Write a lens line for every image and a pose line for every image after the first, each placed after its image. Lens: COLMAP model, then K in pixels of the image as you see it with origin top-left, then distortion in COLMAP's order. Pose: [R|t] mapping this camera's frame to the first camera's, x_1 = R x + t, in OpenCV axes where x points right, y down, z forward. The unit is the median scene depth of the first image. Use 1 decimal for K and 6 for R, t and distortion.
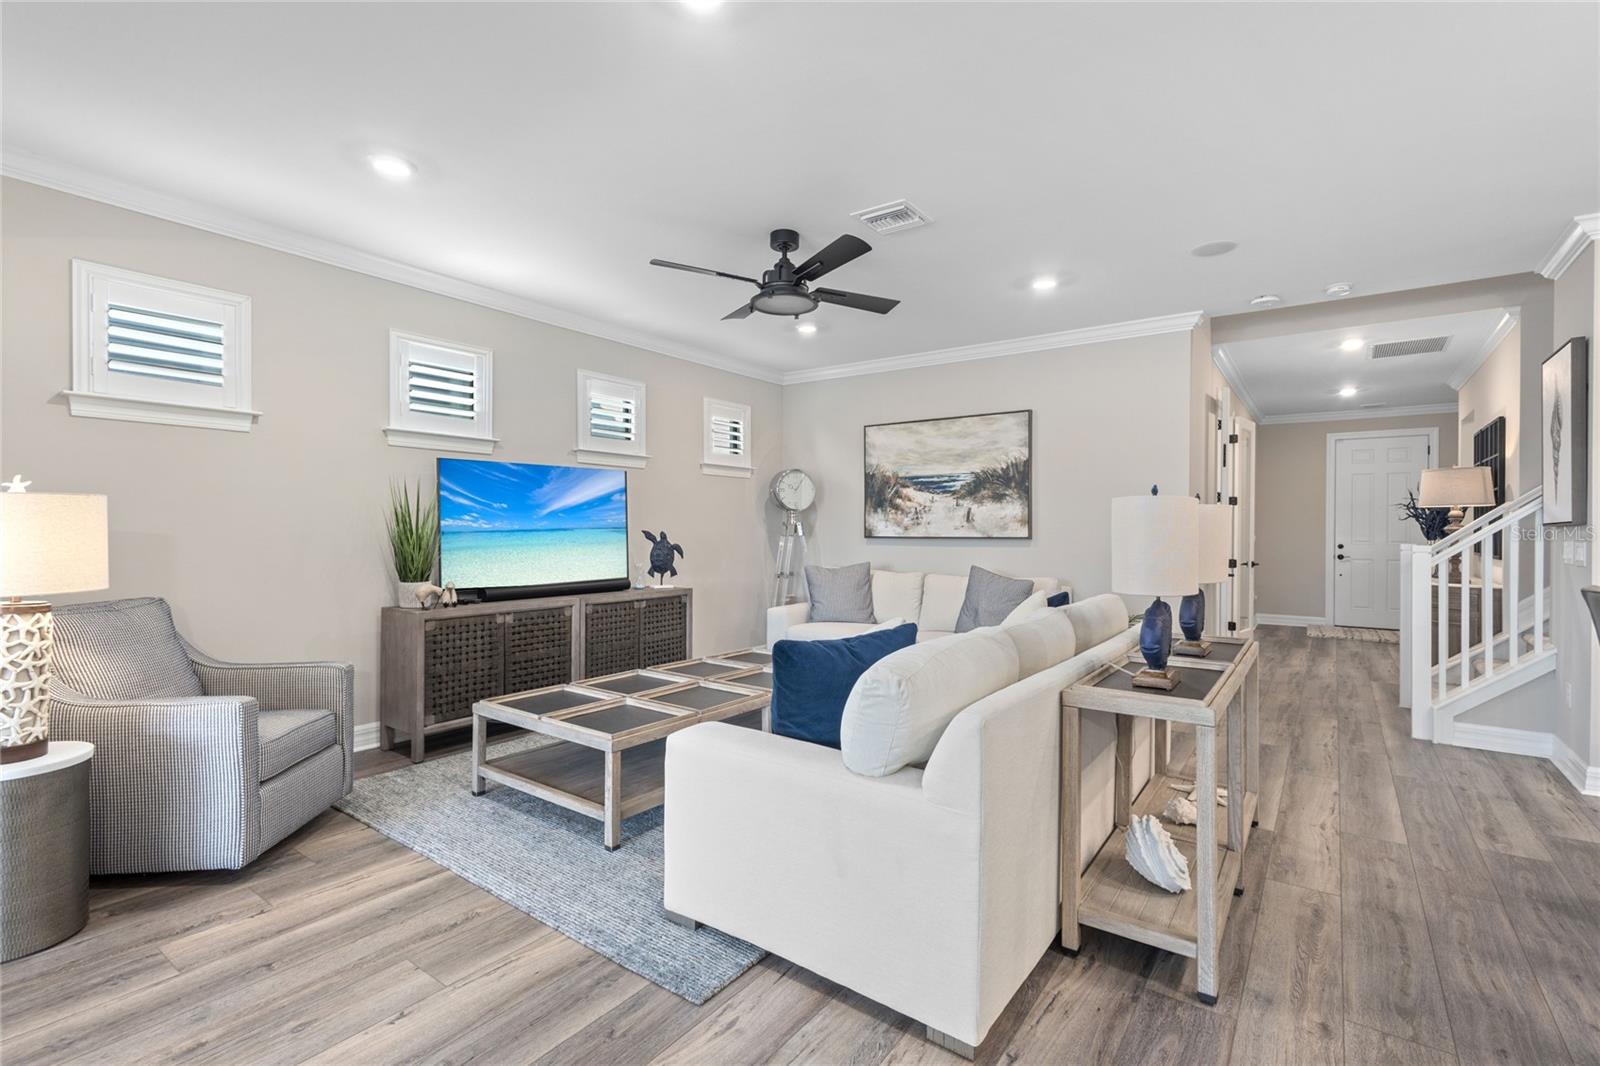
lens RADIAL K [[744.9, 0, 793.0], [0, 744.9, 531.1], [0, 0, 1]] dist [0.015378, -0.004687]
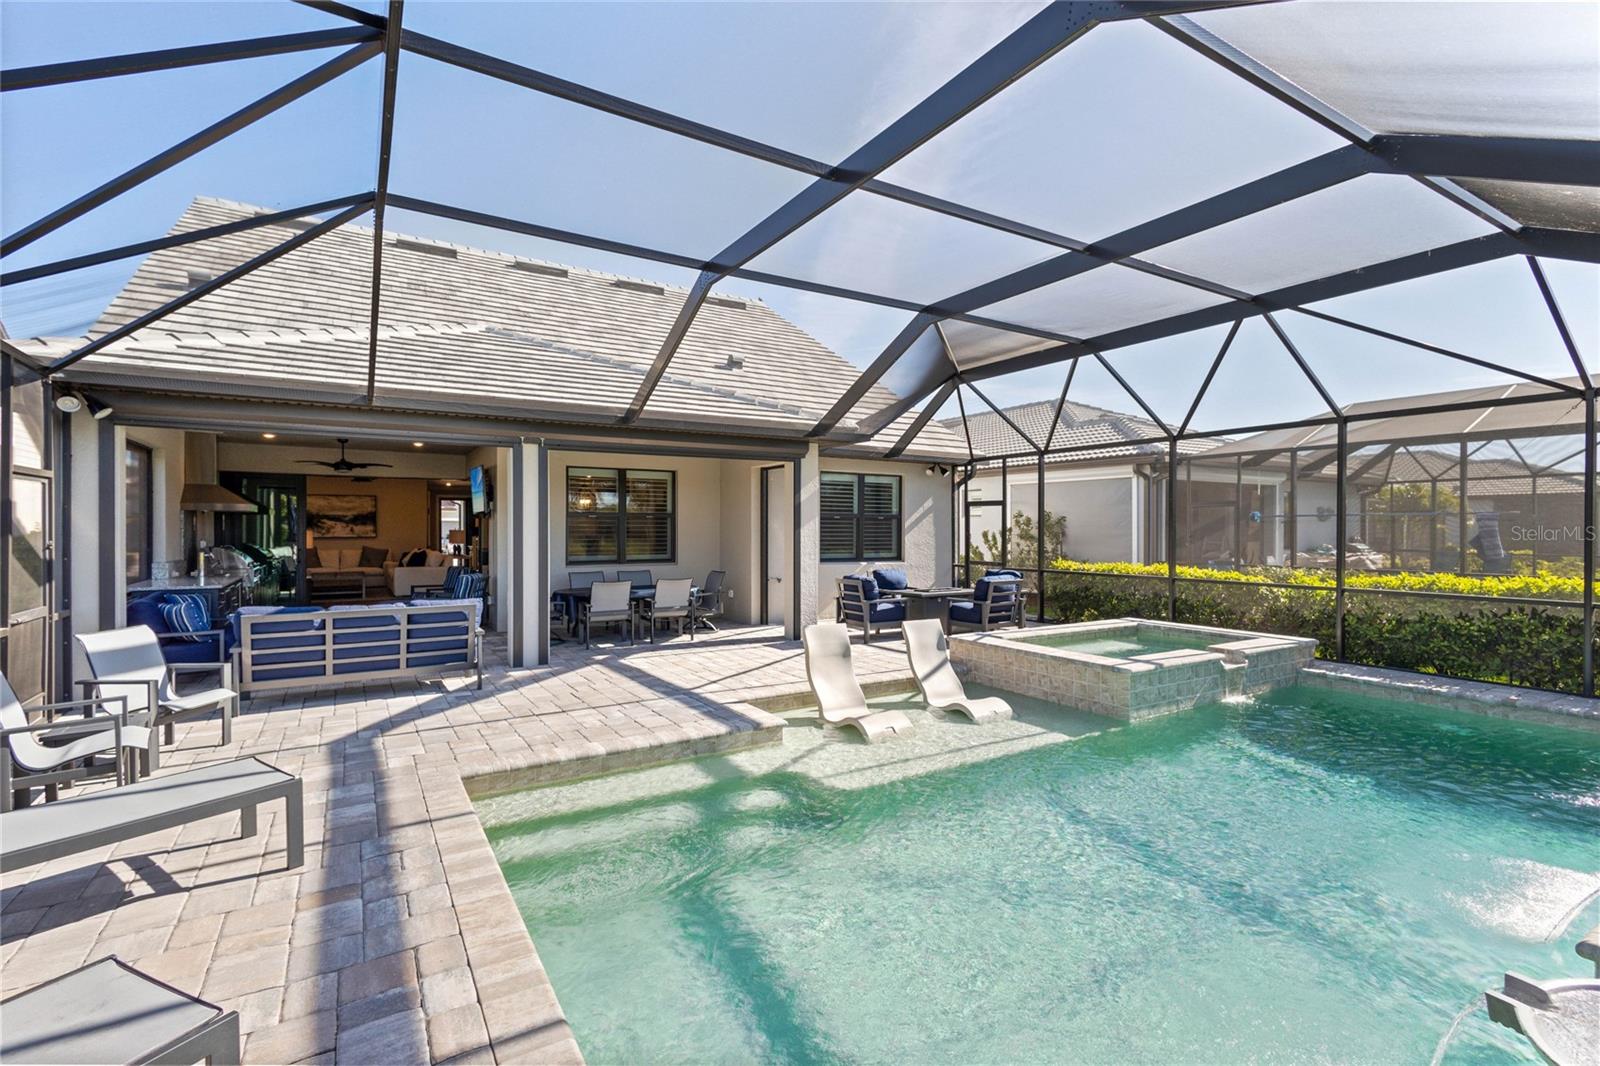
lens RADIAL K [[744.9, 0, 802.2], [0, 744.9, 536.9], [0, 0, 1]] dist [0.015378, -0.004687]
pose [[0.382174, -0.016485, 0.923943, -2.406257], [0.005438, 0.999864, 0.015590, -0.037793], [-0.924074, -0.000934, 0.382211, -2.341426]]
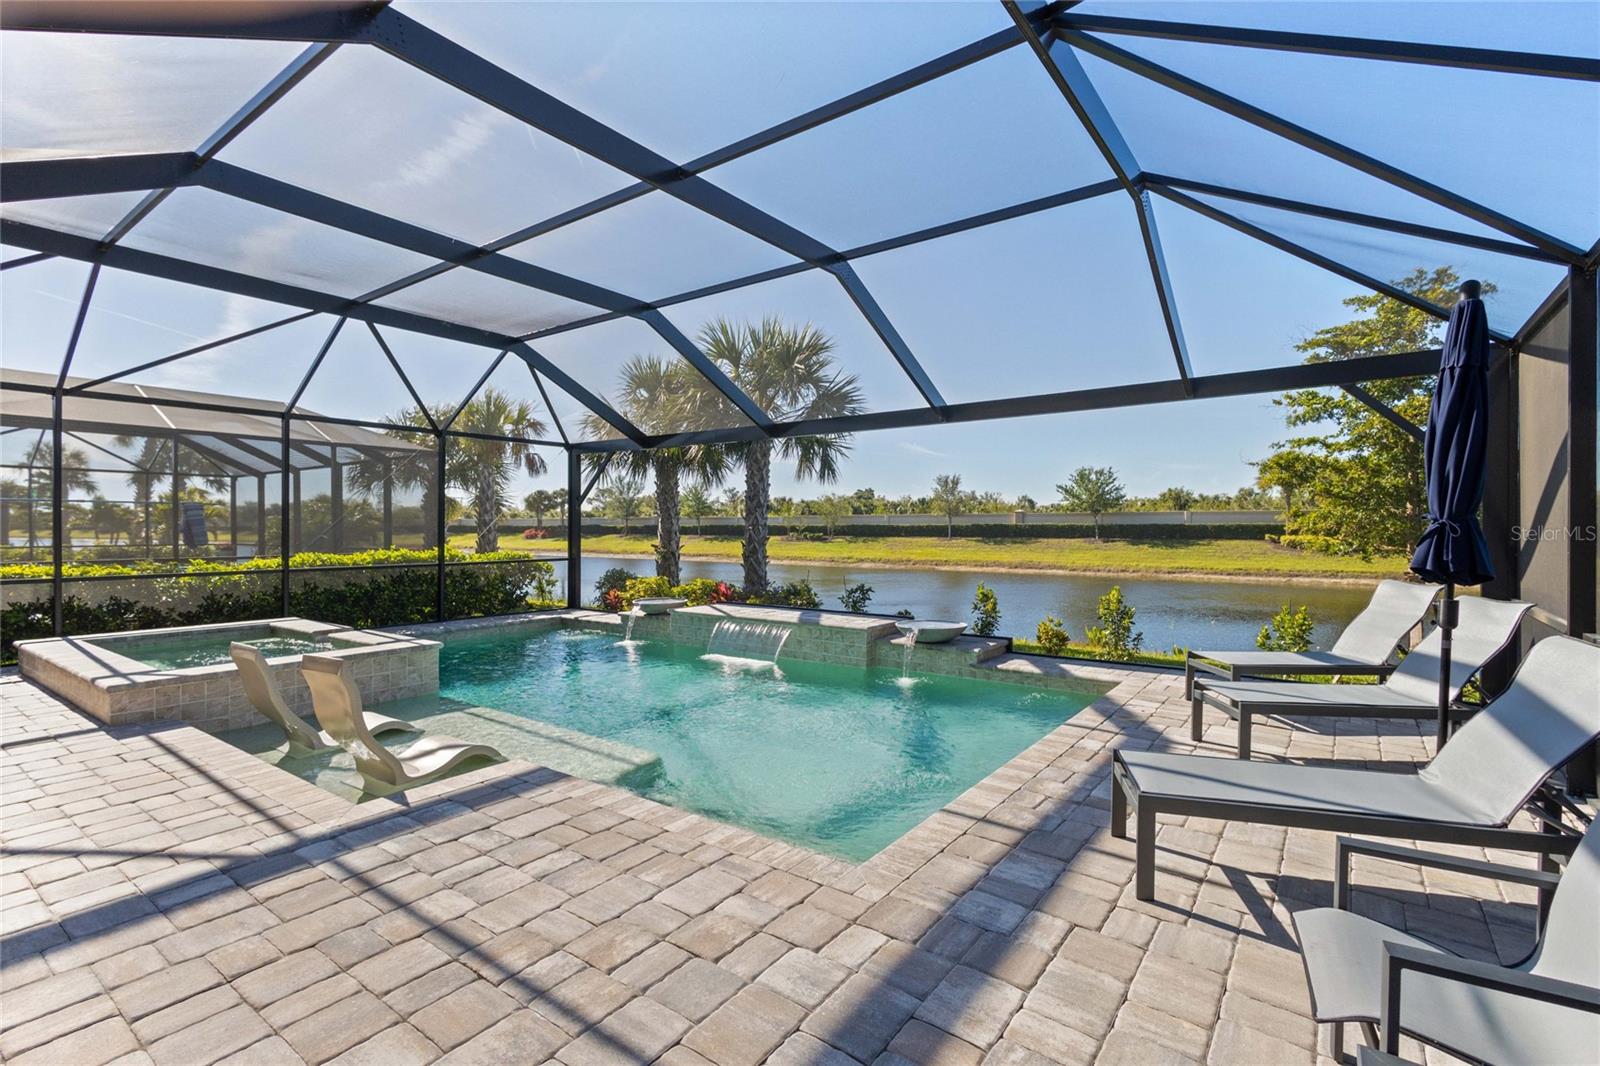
lens RADIAL K [[744.9, 0, 806.1], [0, 744.9, 535.6], [0, 0, 1]] dist [0.015378, -0.004687]
pose [[-0.999963, -0.005626, -0.006452, -1.634588], [-0.005731, 0.999851, 0.016299, -0.008258], [0.006359, 0.016335, -0.999846, -0.924747]]
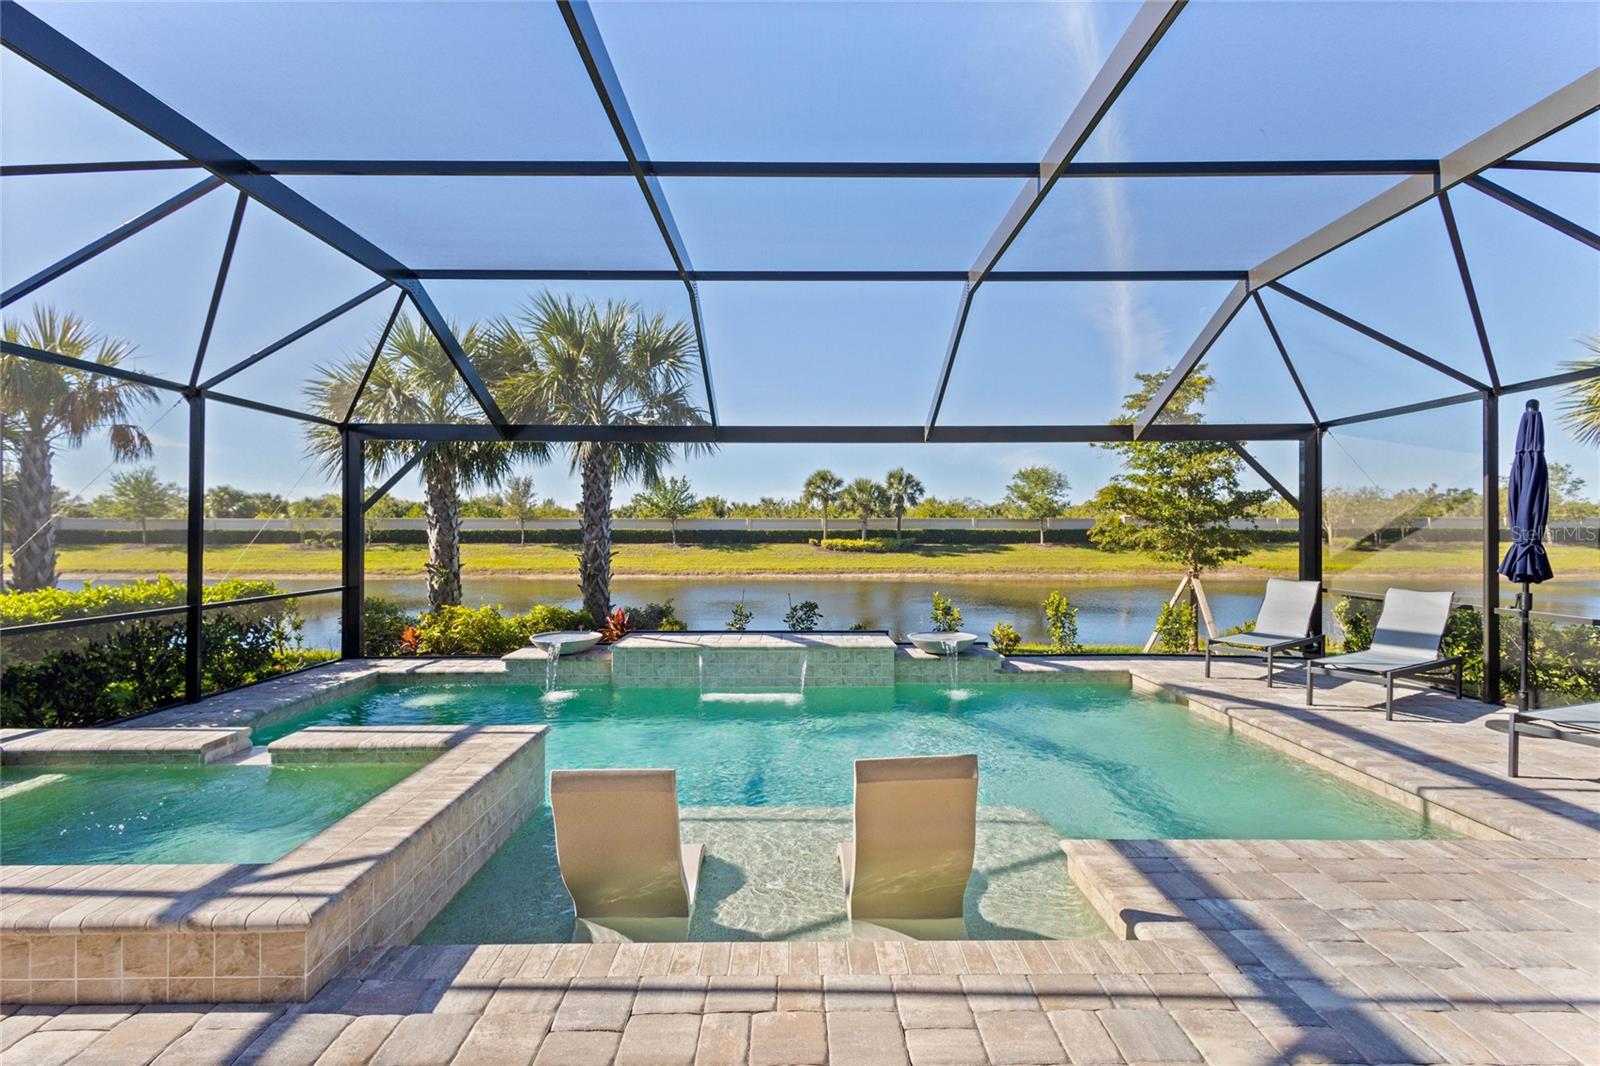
lens RADIAL K [[744.9, 0, 798.9], [0, 744.9, 530.9], [0, 0, 1]] dist [0.015378, -0.004687]
pose [[-0.794041, -0.005734, -0.607837, -0.484993], [-0.007844, 0.999969, 0.000814, -0.031116], [0.607813, 0.005414, -0.794062, -1.464309]]
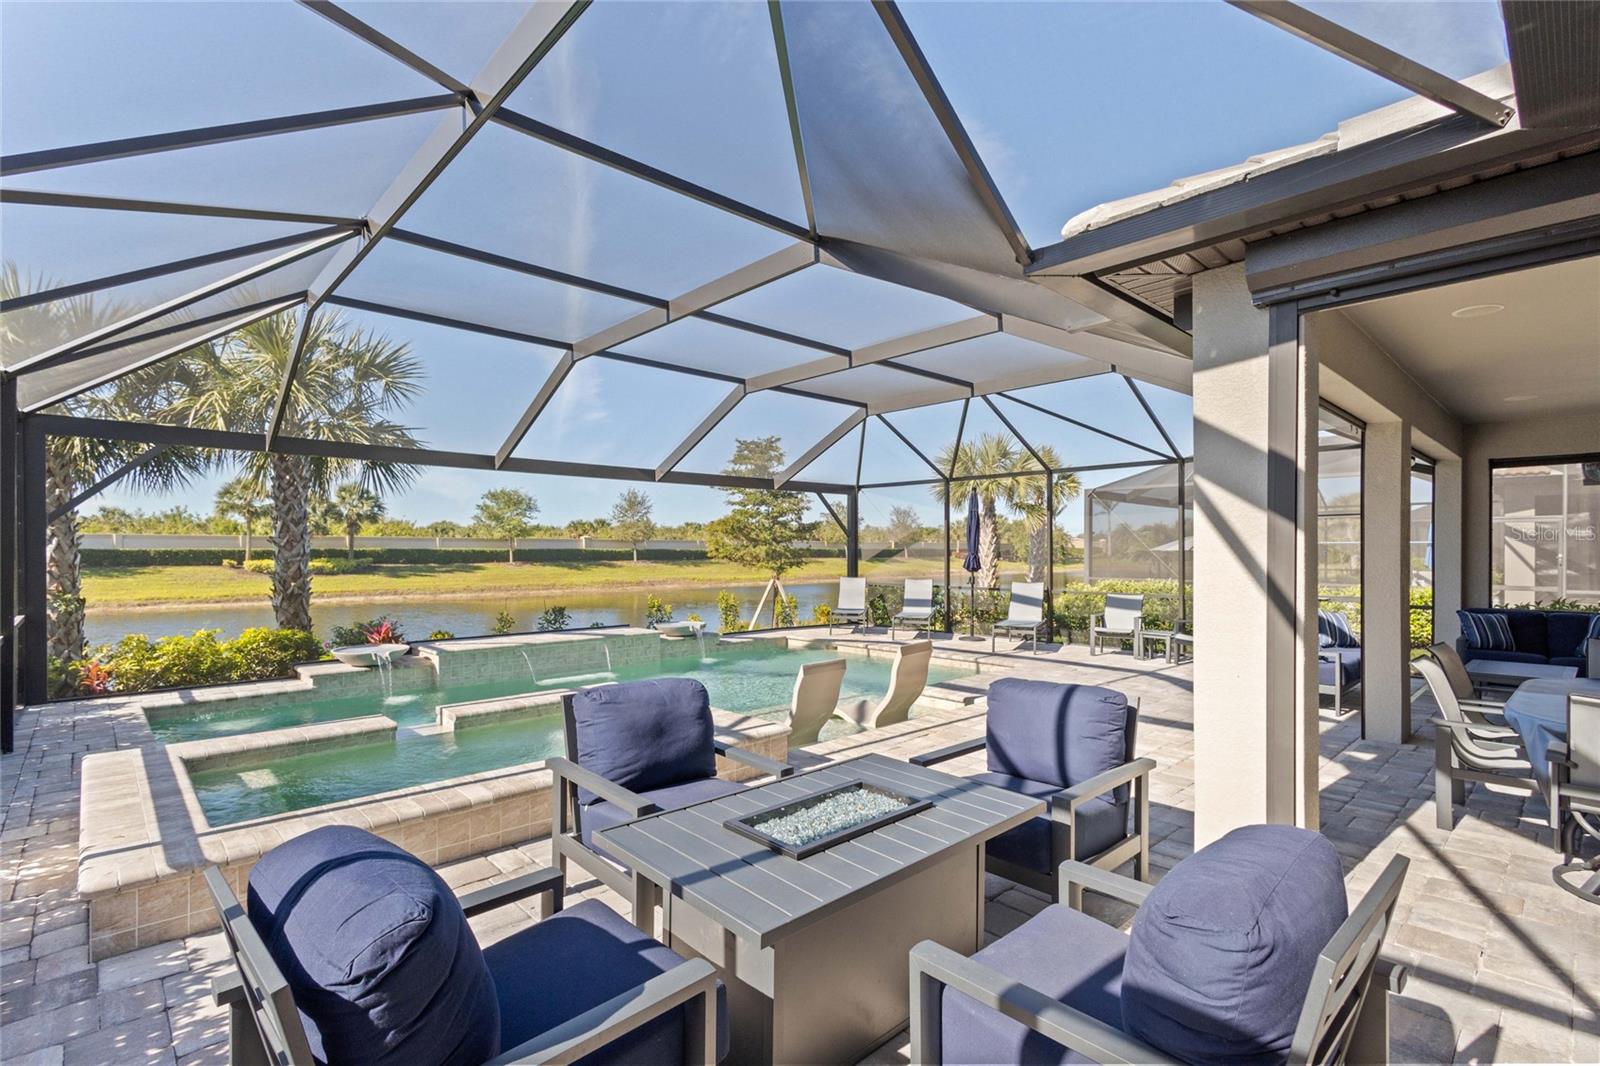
lens RADIAL K [[744.9, 0, 806.8], [0, 744.9, 546.6], [0, 0, 1]] dist [0.015378, -0.004687]
pose [[-0.144990, -0.012299, -0.989357, 0.605463], [-0.006815, 0.999911, -0.011432, -0.007160], [0.989410, 0.005085, -0.145061, -1.937068]]
